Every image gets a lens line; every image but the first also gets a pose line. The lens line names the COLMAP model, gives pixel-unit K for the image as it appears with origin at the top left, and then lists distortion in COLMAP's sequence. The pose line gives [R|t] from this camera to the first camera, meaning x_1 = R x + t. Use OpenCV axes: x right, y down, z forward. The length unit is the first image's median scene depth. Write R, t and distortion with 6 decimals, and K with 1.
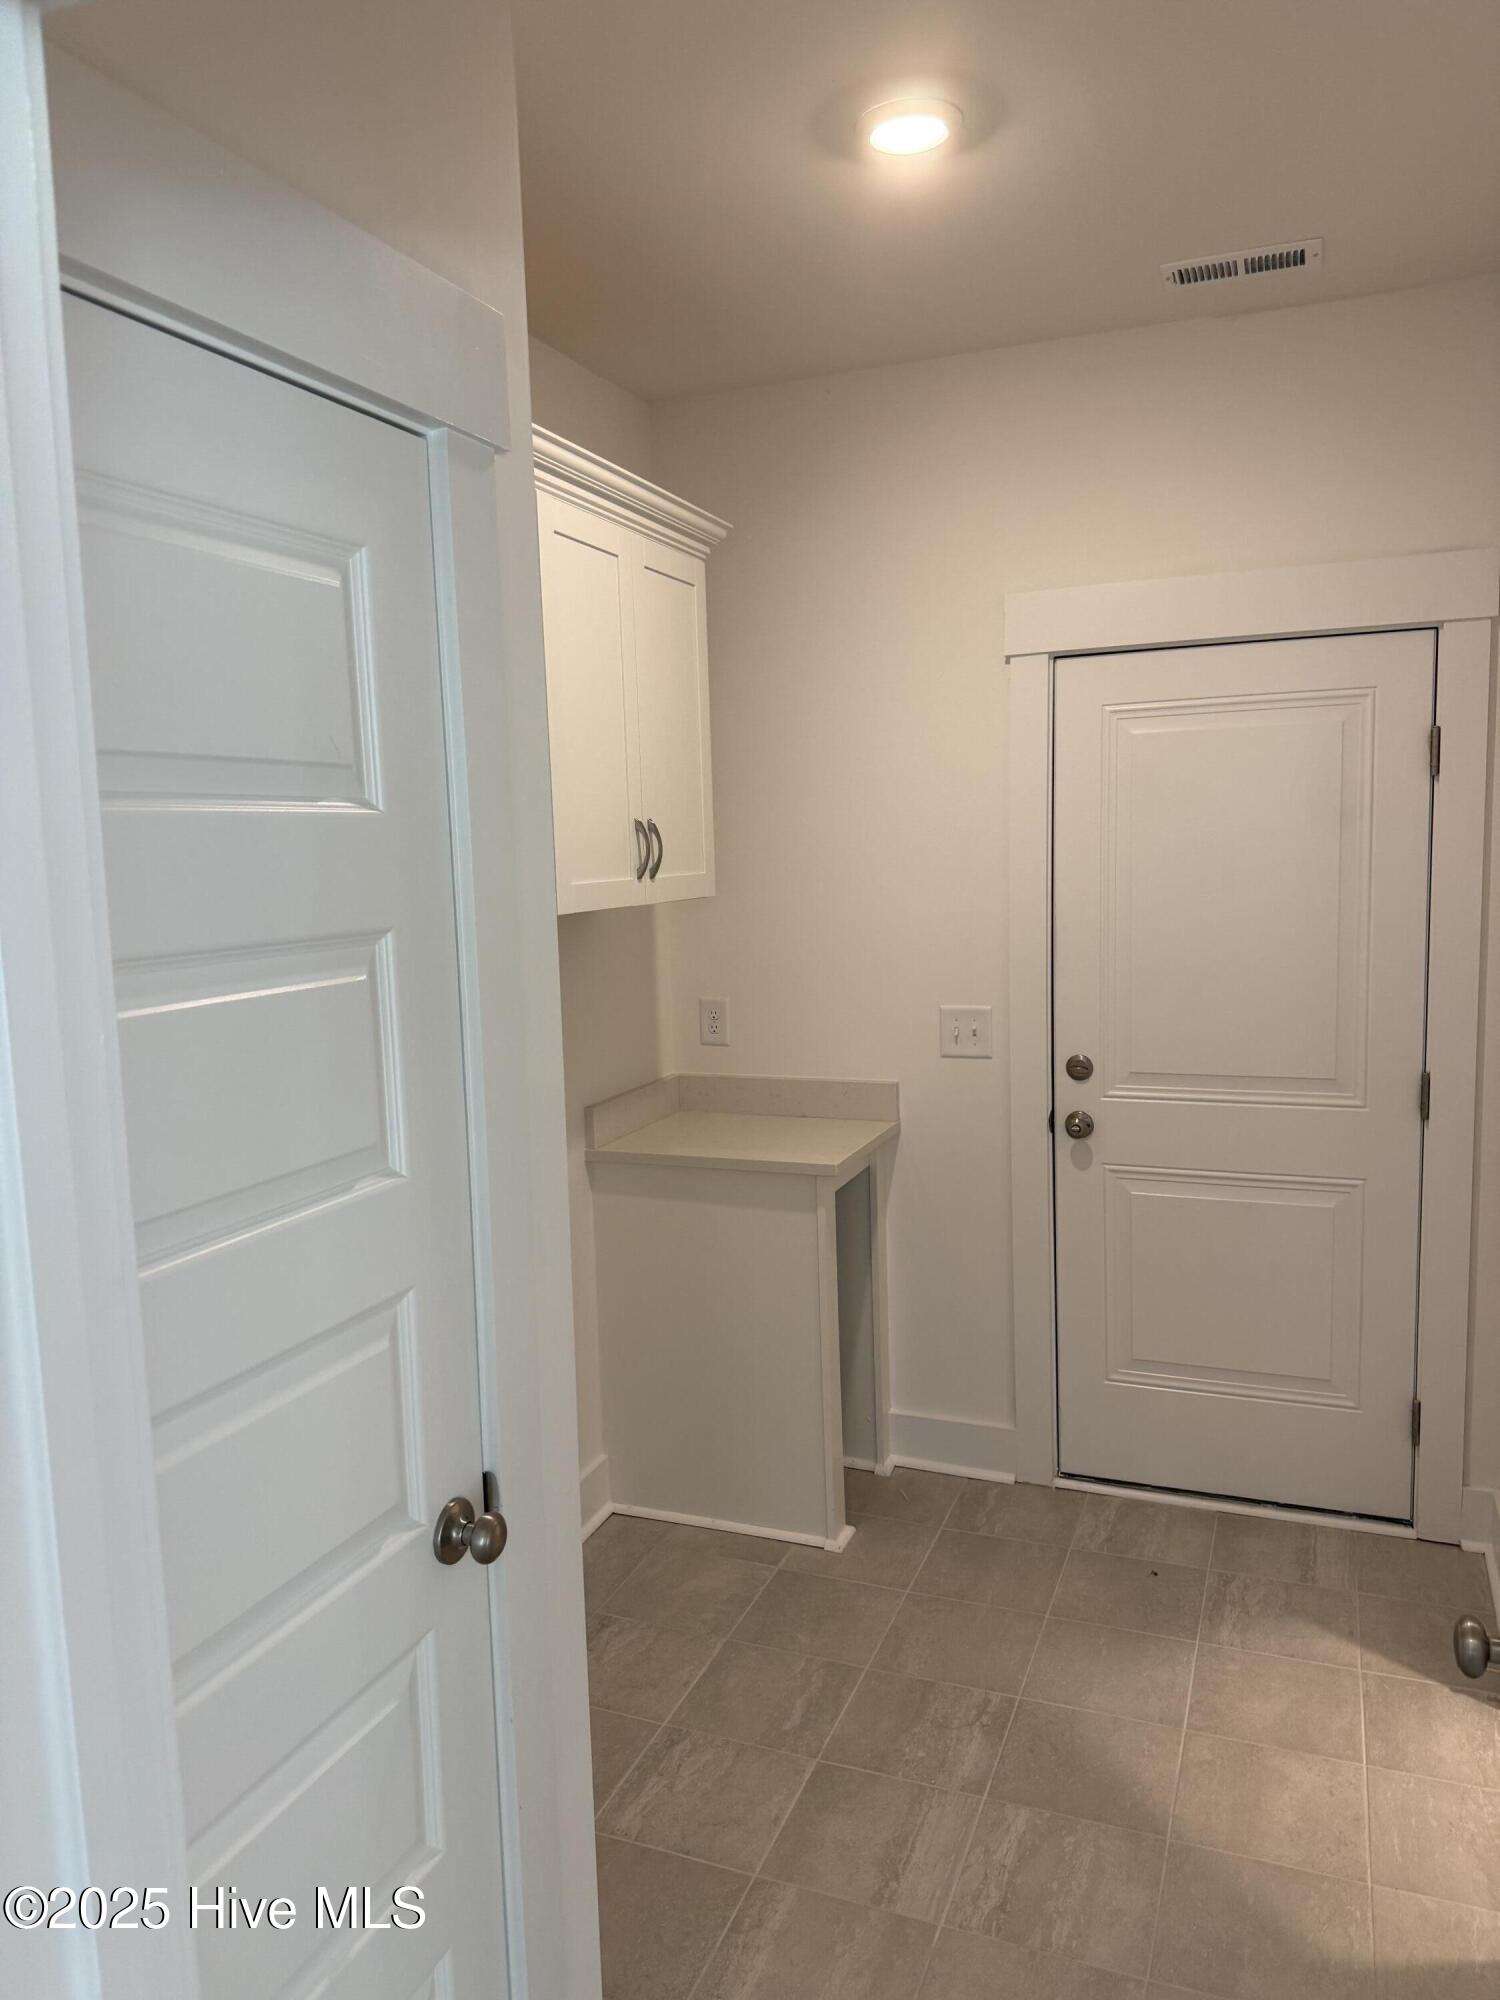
lens RADIAL K [[1419.1, 0, 750.2], [0, 1419.1, 1005.7], [0, 0, 1]] dist [0.050277, -0.052053]
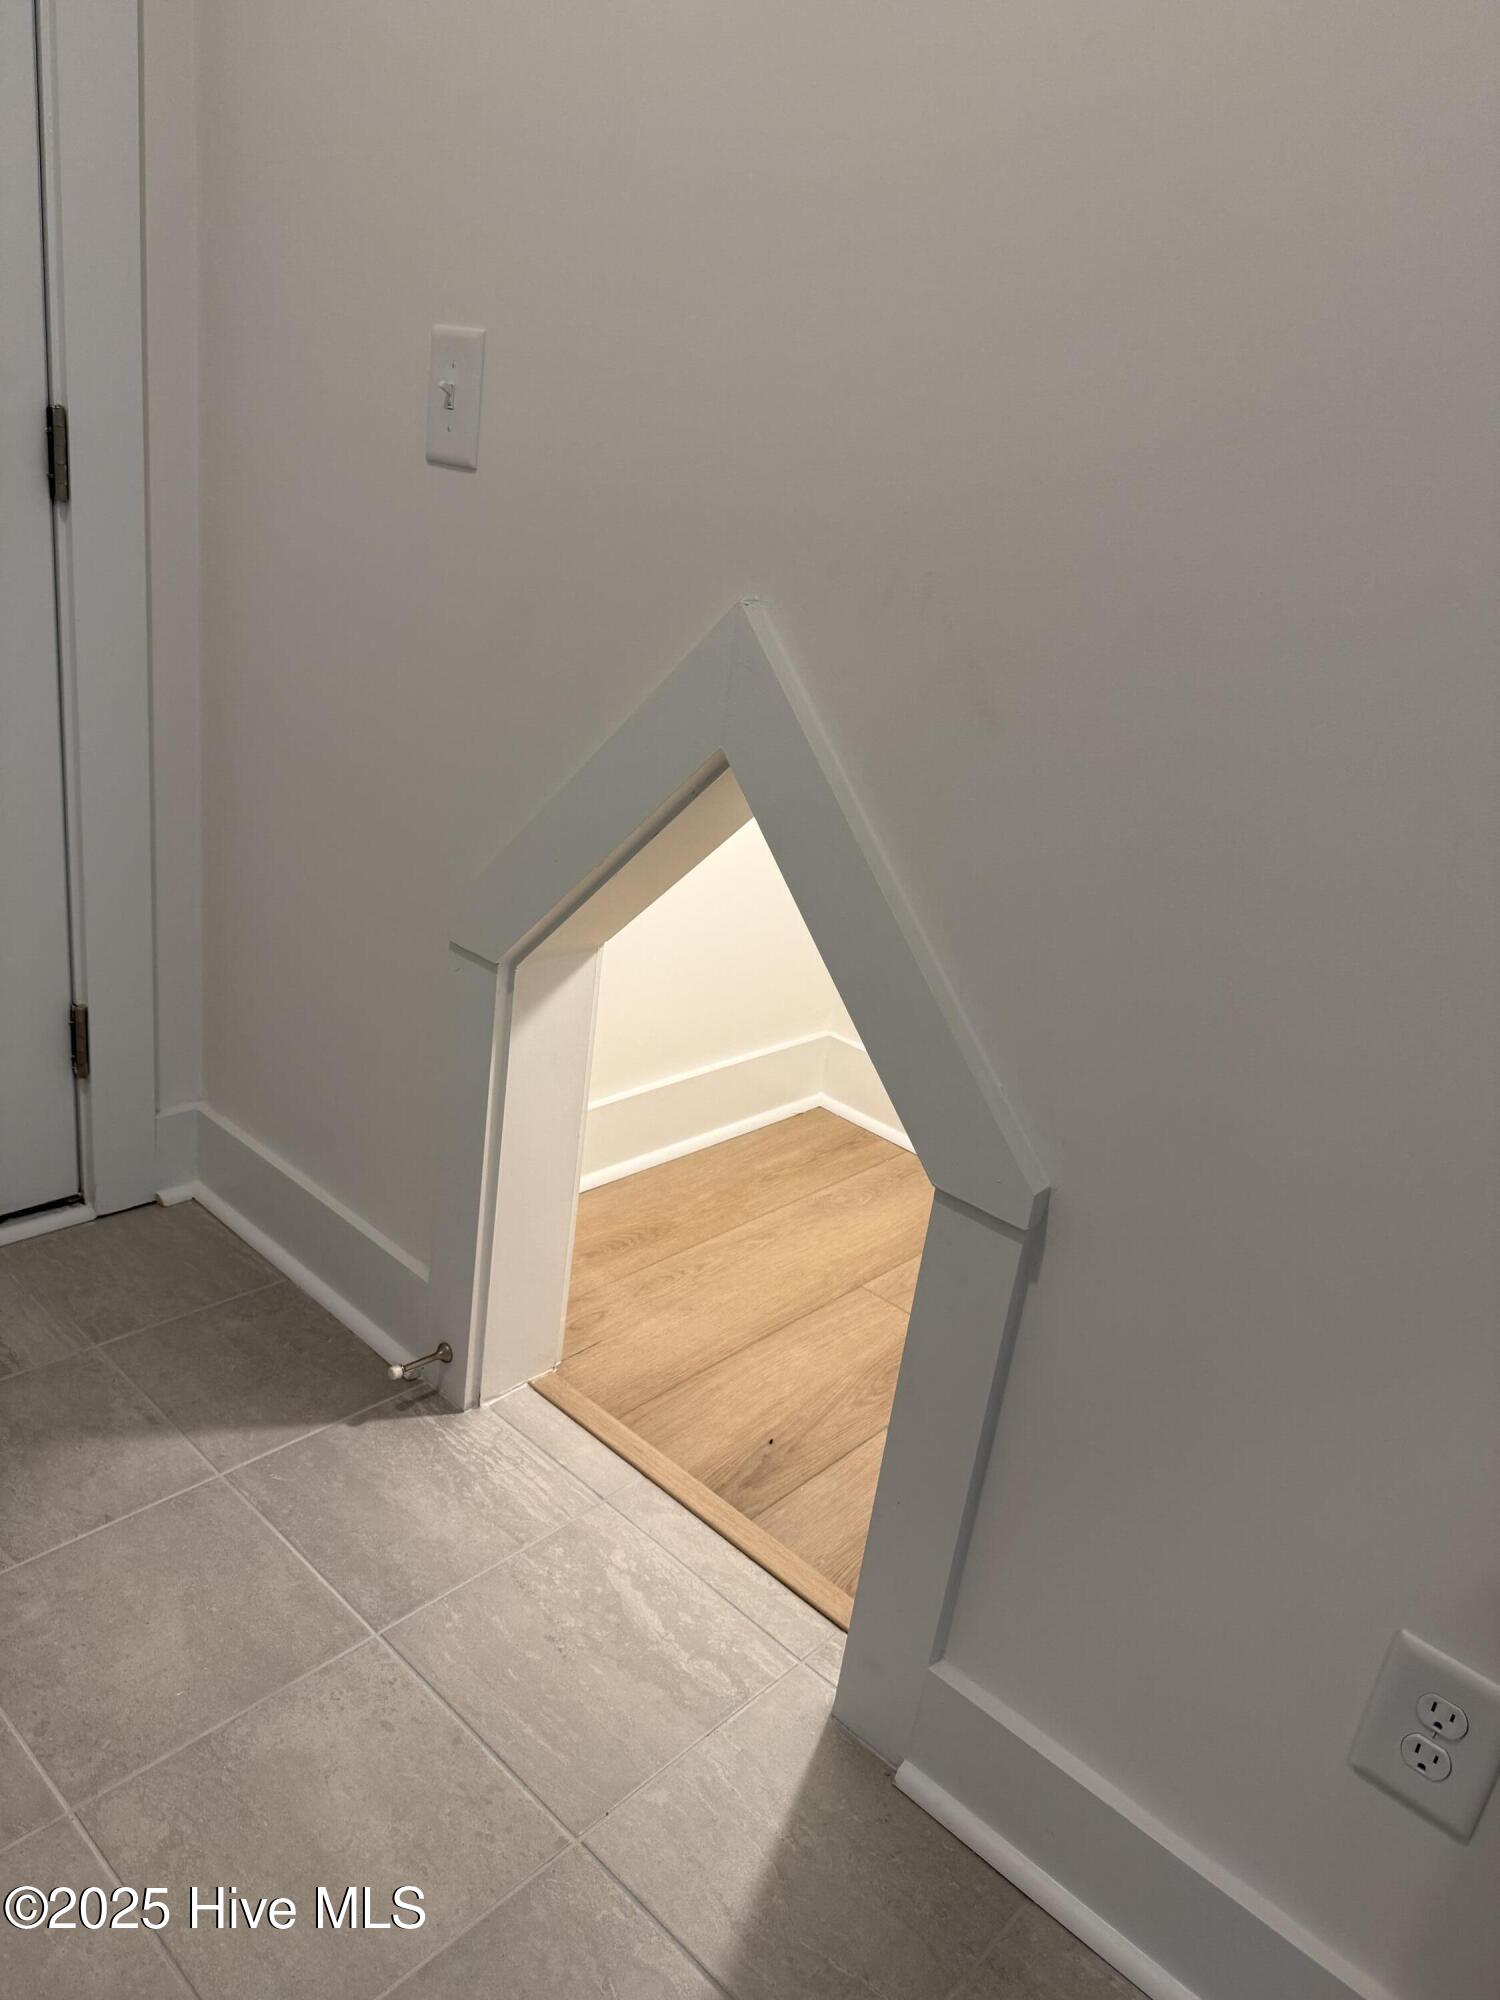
lens RADIAL K [[1419.1, 0, 745.3], [0, 1419.1, 1020.5], [0, 0, 1]] dist [0.050277, -0.052053]
pose [[0.347750, -0.273762, 0.896730, 0.031050], [-0.035048, 0.951959, 0.304214, 0.108529], [-0.936932, -0.137219, 0.321449, 0.663080]]
